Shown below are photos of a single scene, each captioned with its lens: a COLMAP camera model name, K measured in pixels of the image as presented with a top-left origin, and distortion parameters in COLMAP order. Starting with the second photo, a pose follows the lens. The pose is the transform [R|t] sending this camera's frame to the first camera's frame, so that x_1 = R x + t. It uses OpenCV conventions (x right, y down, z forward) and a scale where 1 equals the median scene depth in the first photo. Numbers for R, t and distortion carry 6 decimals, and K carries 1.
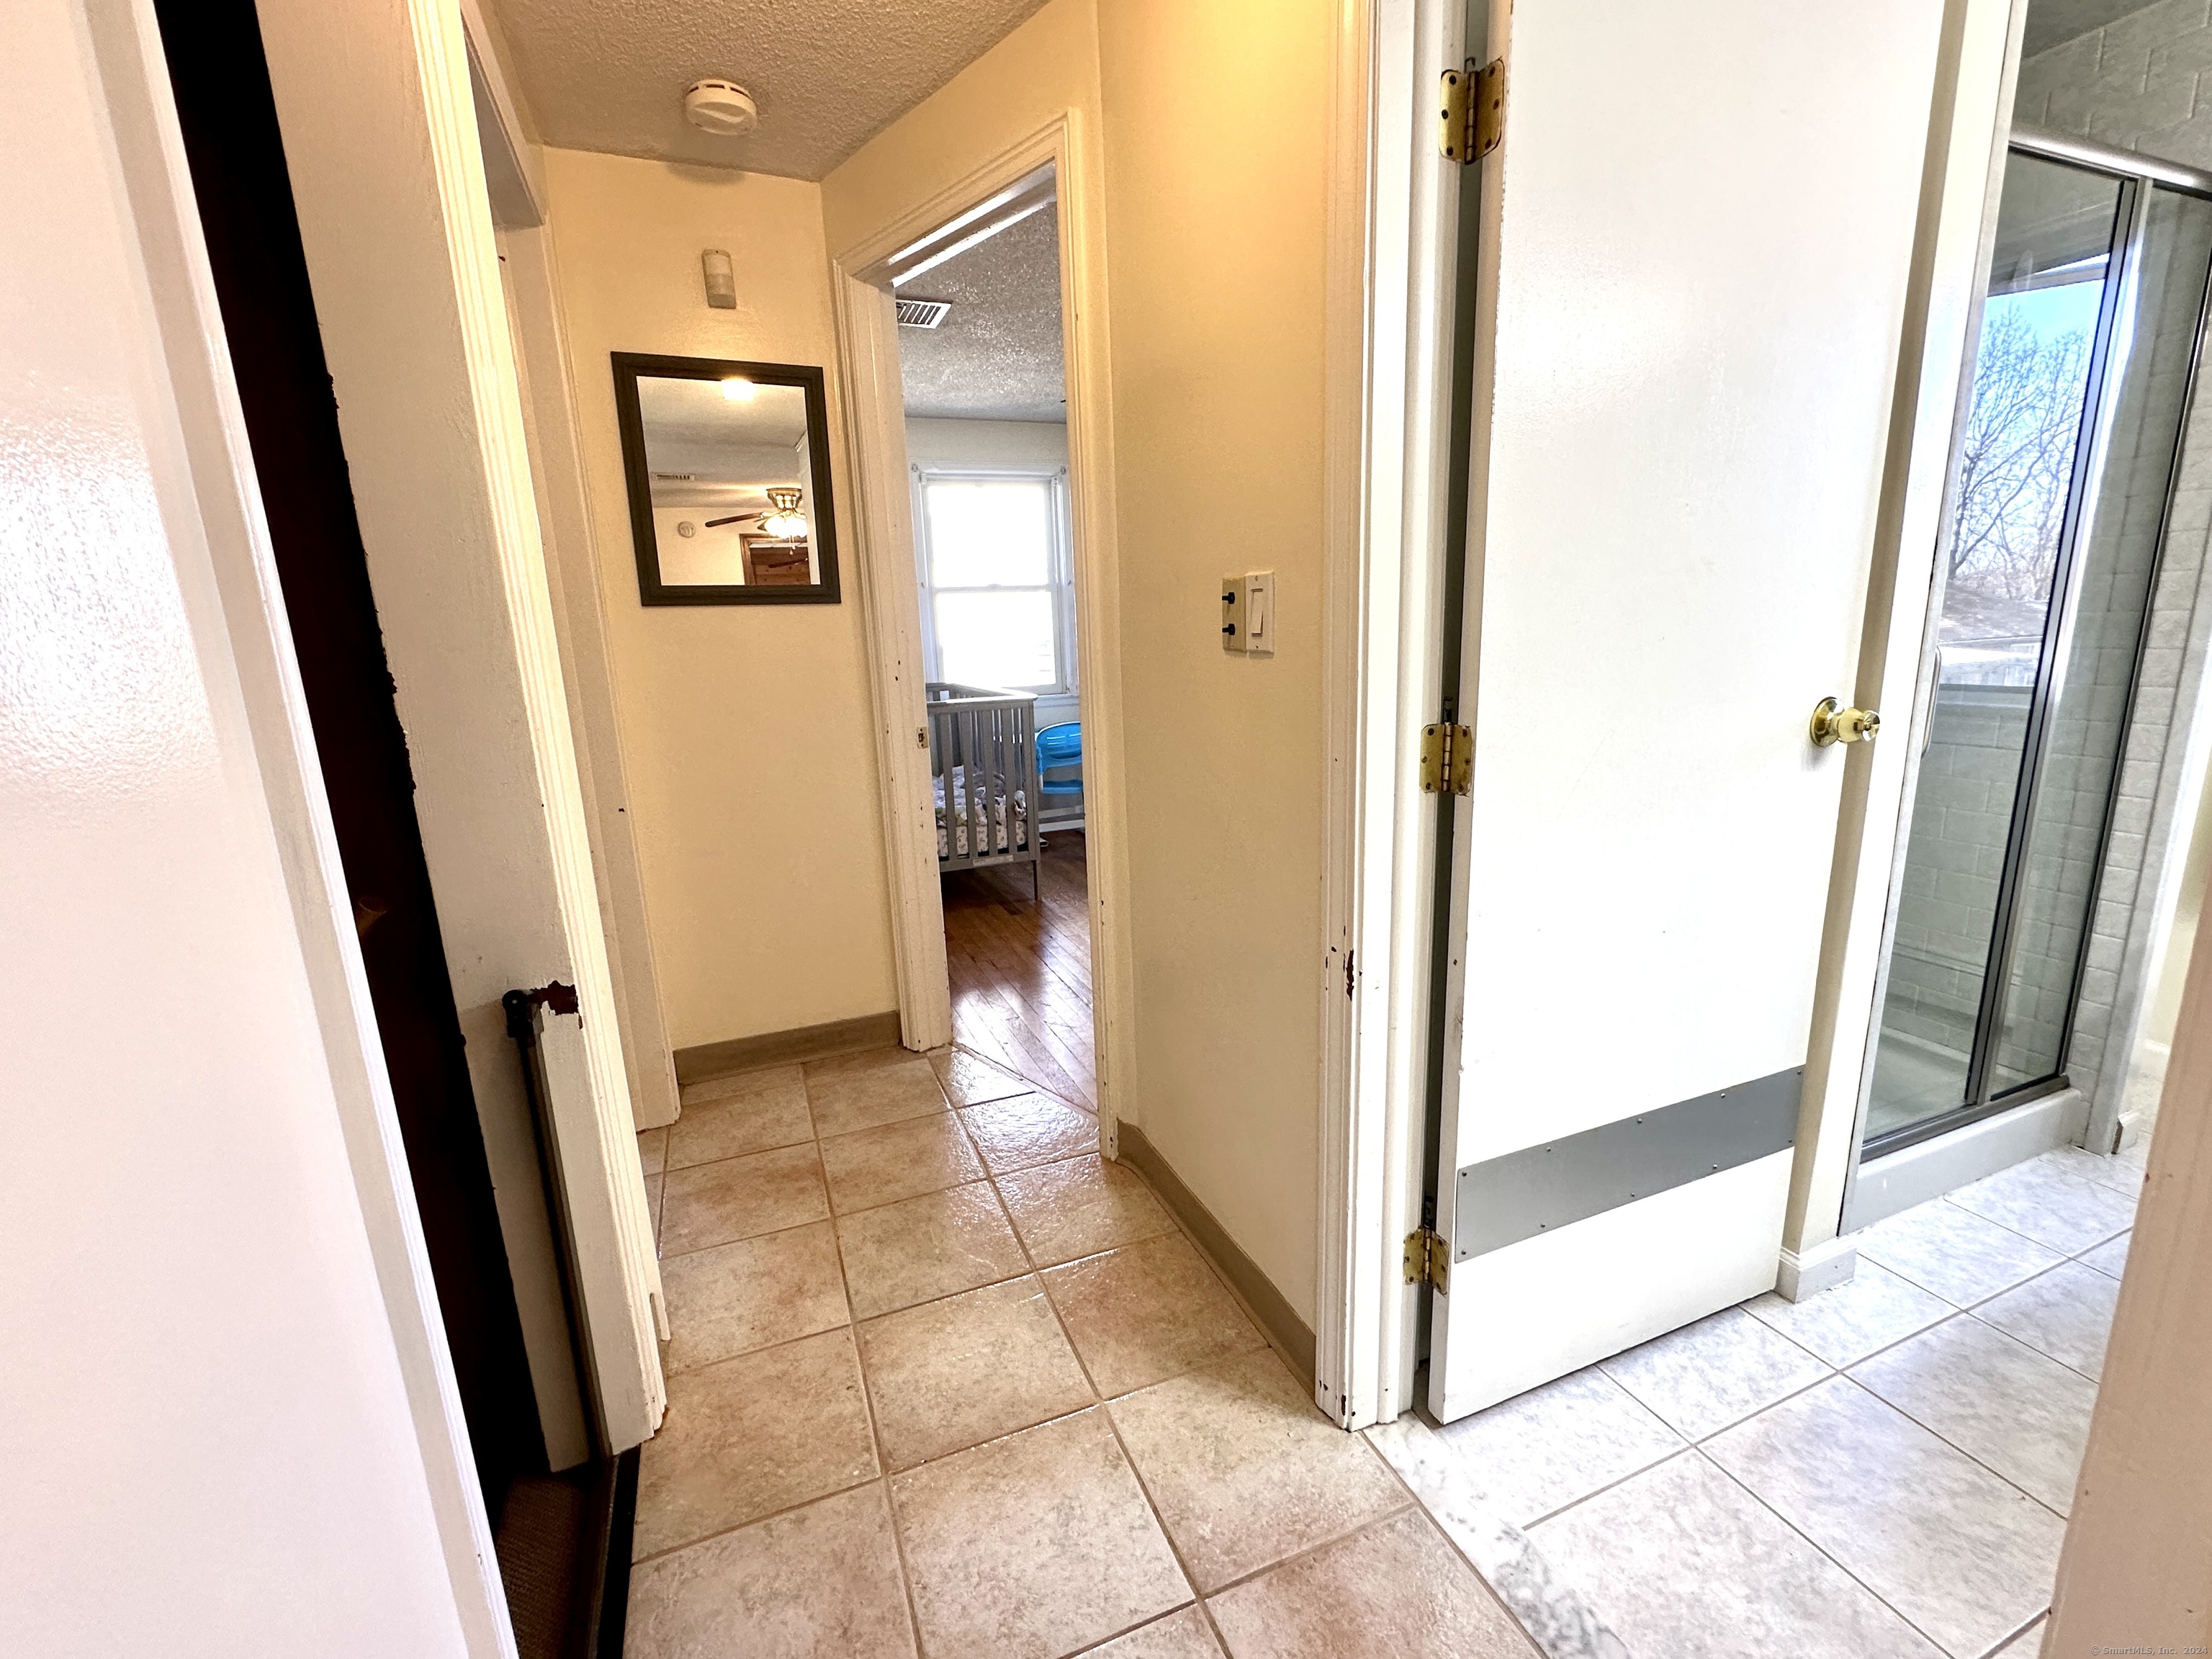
lens RADIAL K [[953.4, 0, 1100.5], [0, 953.4, 836.0], [0, 0, 1]] dist [-0.002871, 0.000282]
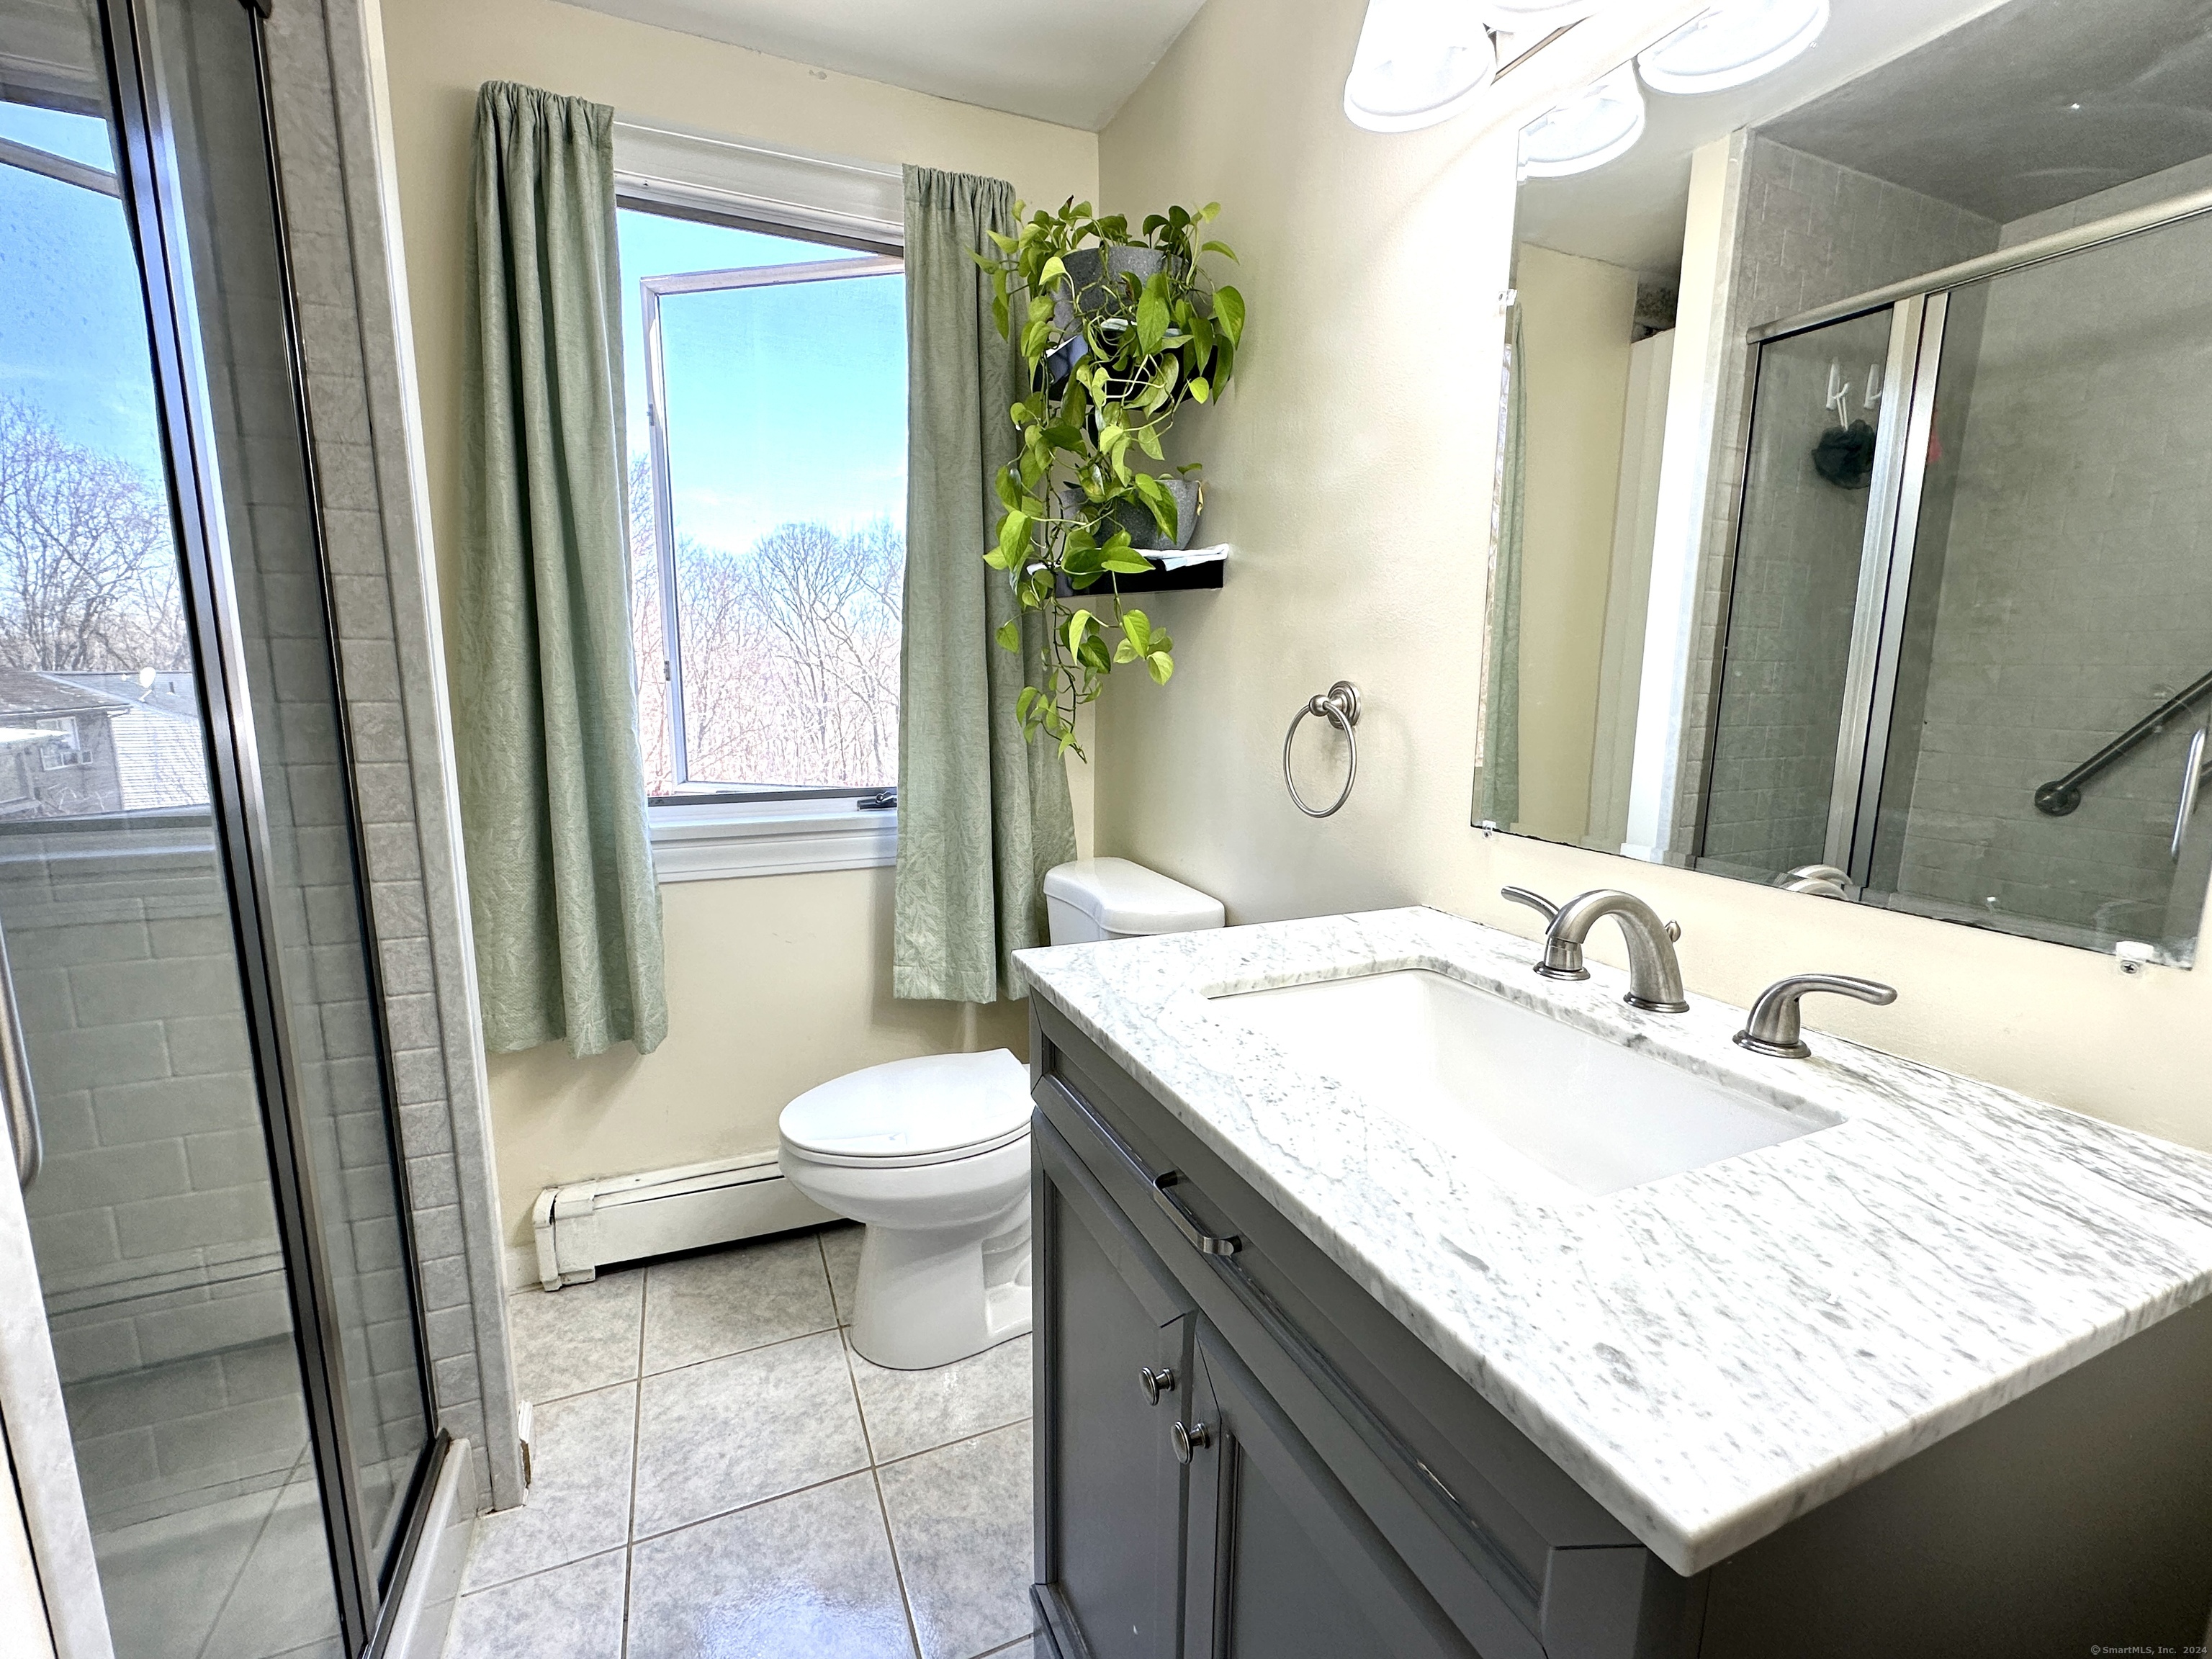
lens RADIAL K [[953.4, 0, 1103.9], [0, 953.4, 832.0], [0, 0, 1]] dist [-0.002871, 0.000282]
pose [[-0.024467, -0.131440, 0.991022, 0.466986], [0.206472, 0.969281, 0.133654, -0.133763], [-0.978147, 0.207888, 0.003423, 0.525051]]
